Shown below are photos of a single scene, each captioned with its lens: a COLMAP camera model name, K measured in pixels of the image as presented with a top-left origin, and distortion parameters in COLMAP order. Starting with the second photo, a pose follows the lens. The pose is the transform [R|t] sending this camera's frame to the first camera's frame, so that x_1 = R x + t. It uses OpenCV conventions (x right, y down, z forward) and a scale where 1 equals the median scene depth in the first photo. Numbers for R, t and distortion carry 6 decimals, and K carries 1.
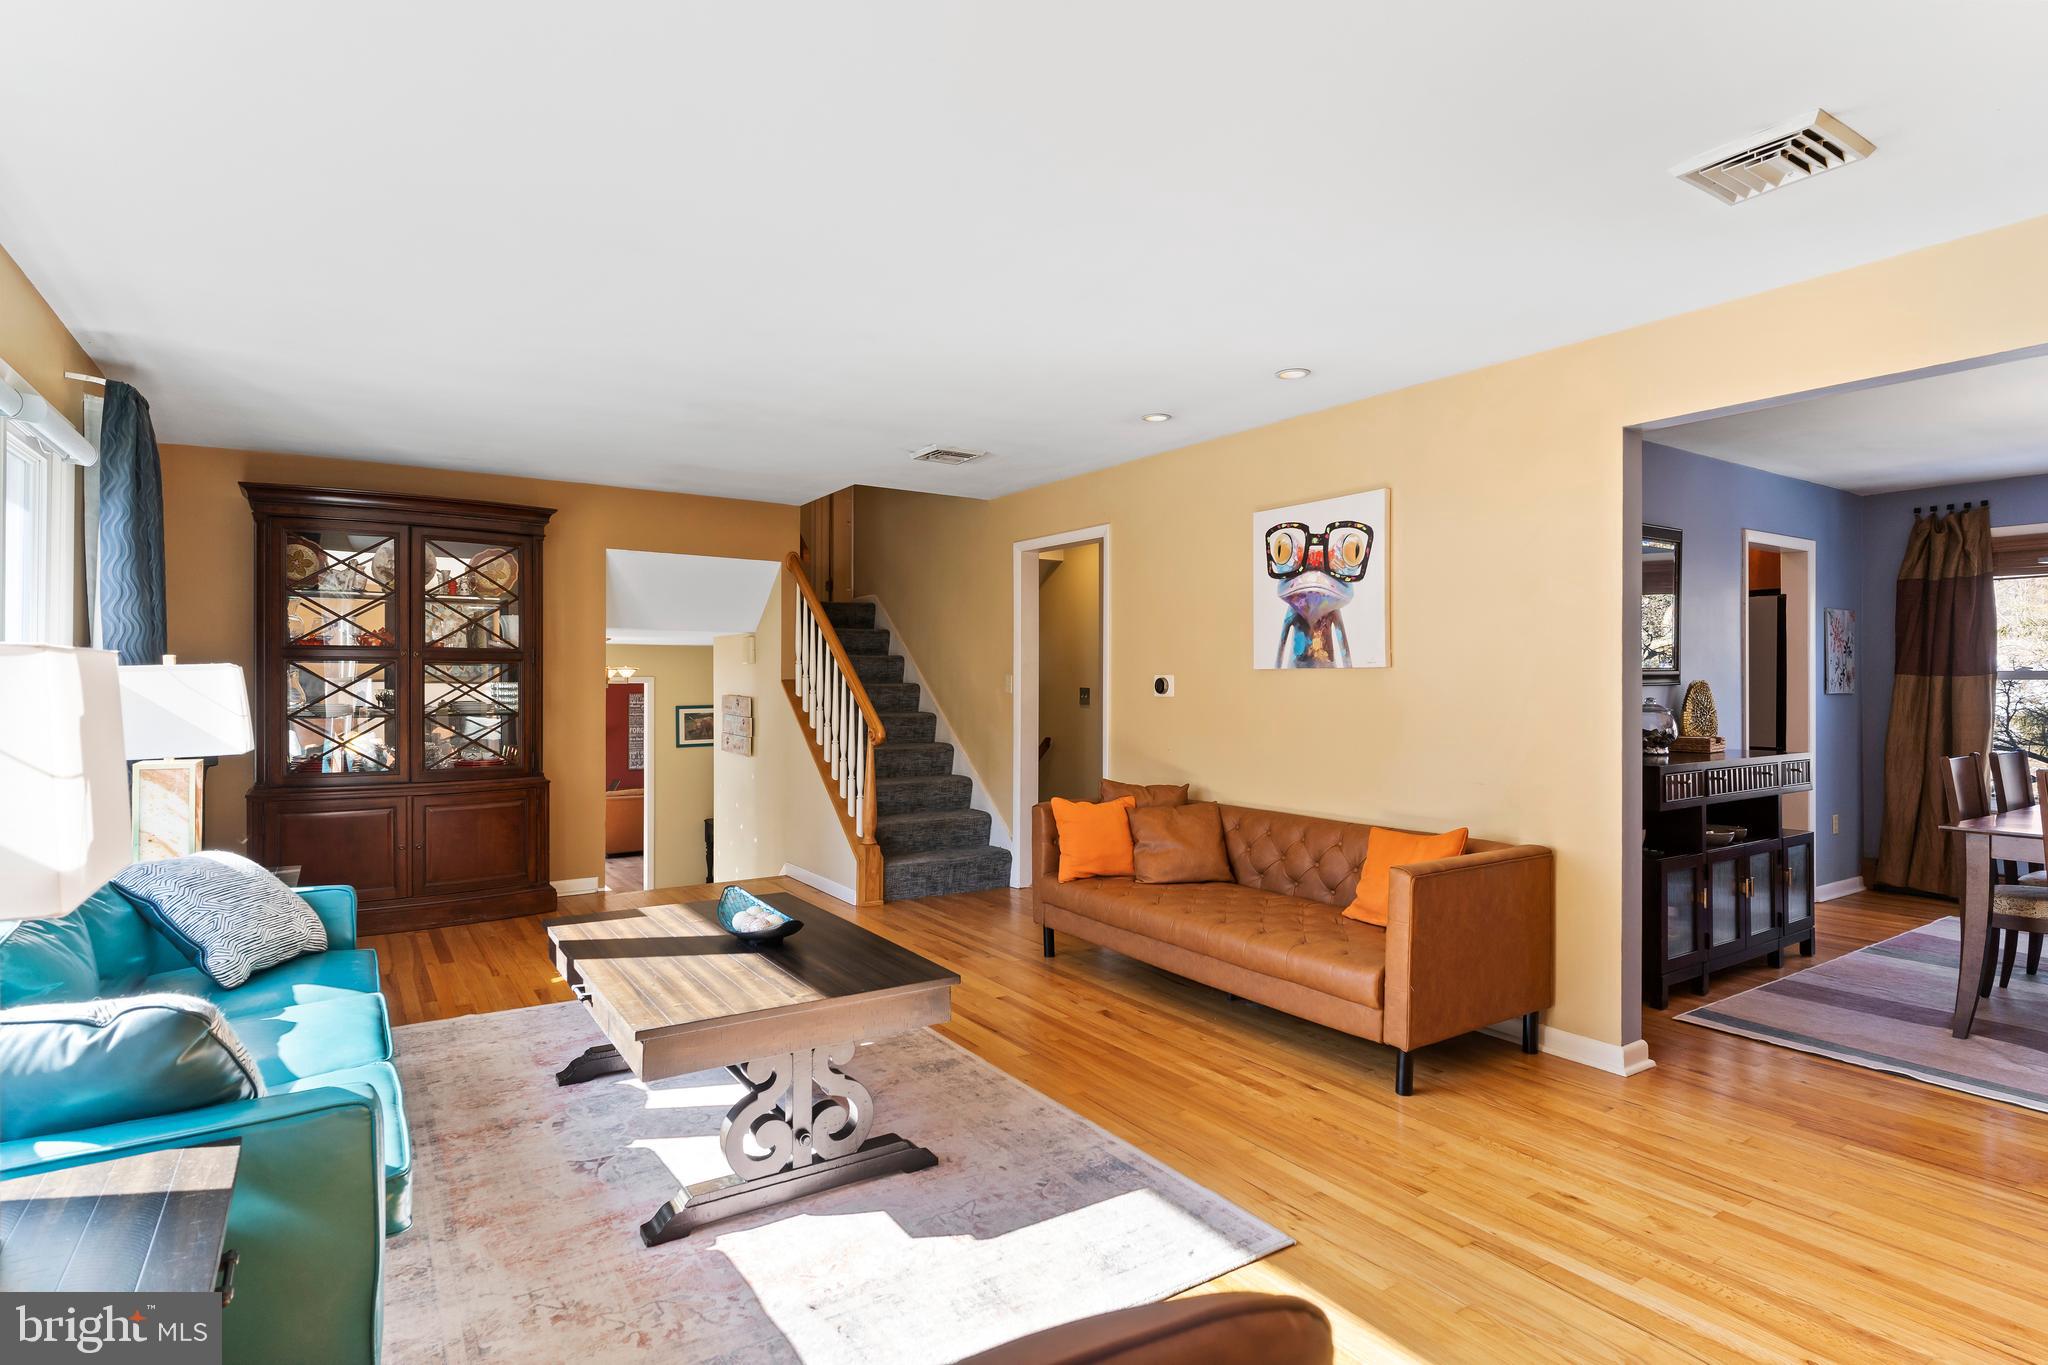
lens RADIAL K [[1044.3, 0, 1014.8], [0, 1044.3, 679.3], [0, 0, 1]] dist [-0.002803, 0.001463]
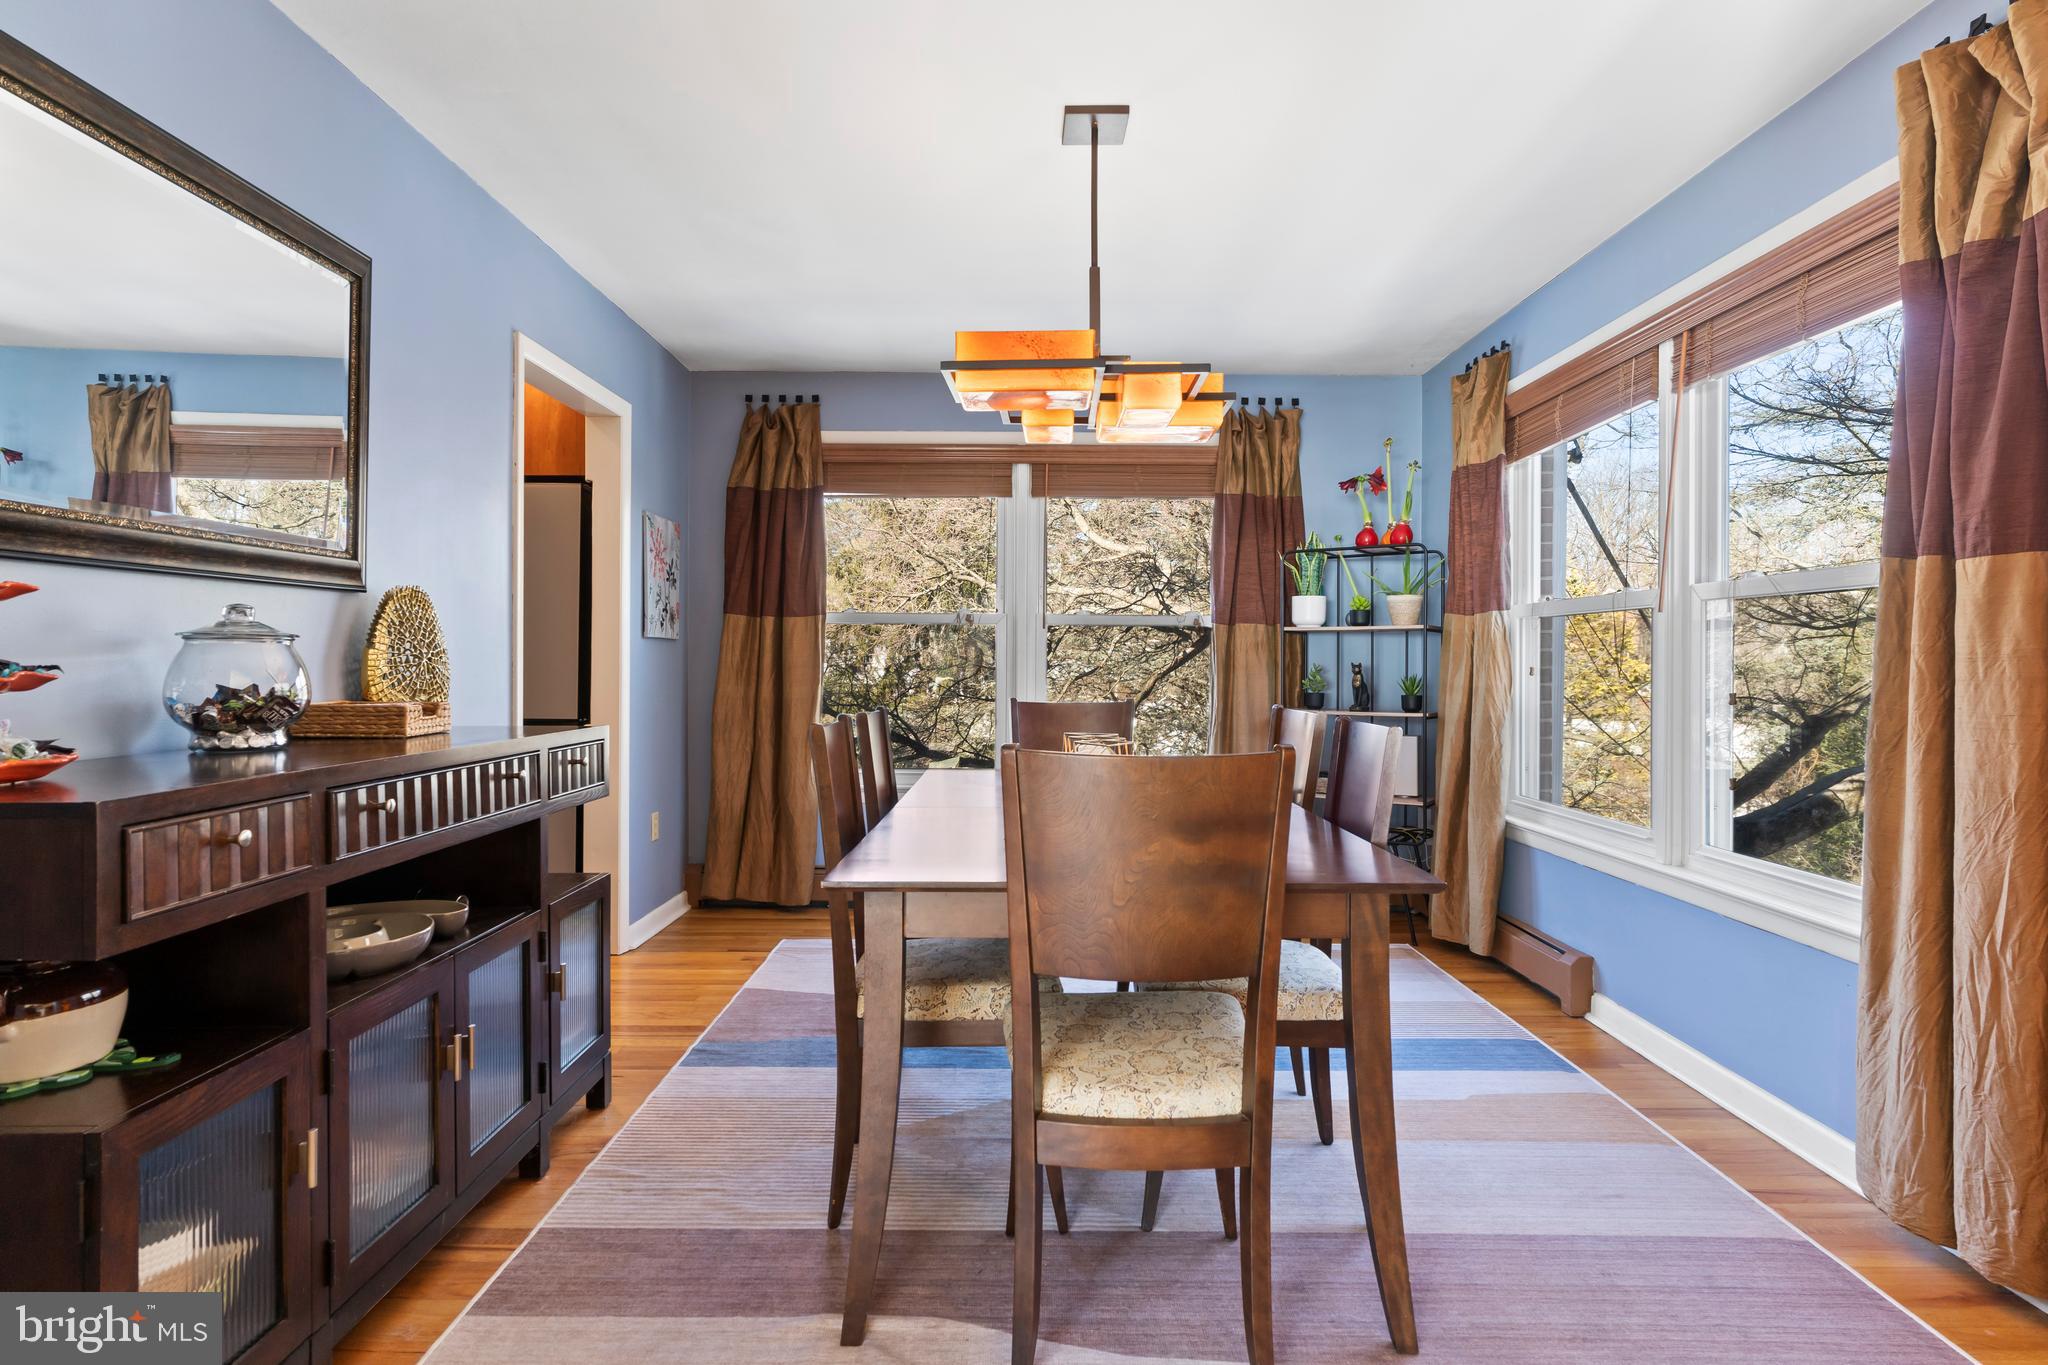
lens RADIAL K [[1044.3, 0, 1014.8], [0, 1044.3, 679.3], [0, 0, 1]] dist [-0.002803, 0.001463]
pose [[0.554255, -0.006869, 0.832319, 0.350450], [-0.010930, 0.999820, 0.015530, 0.028781], [-0.832275, -0.017705, 0.554080, 0.427916]]
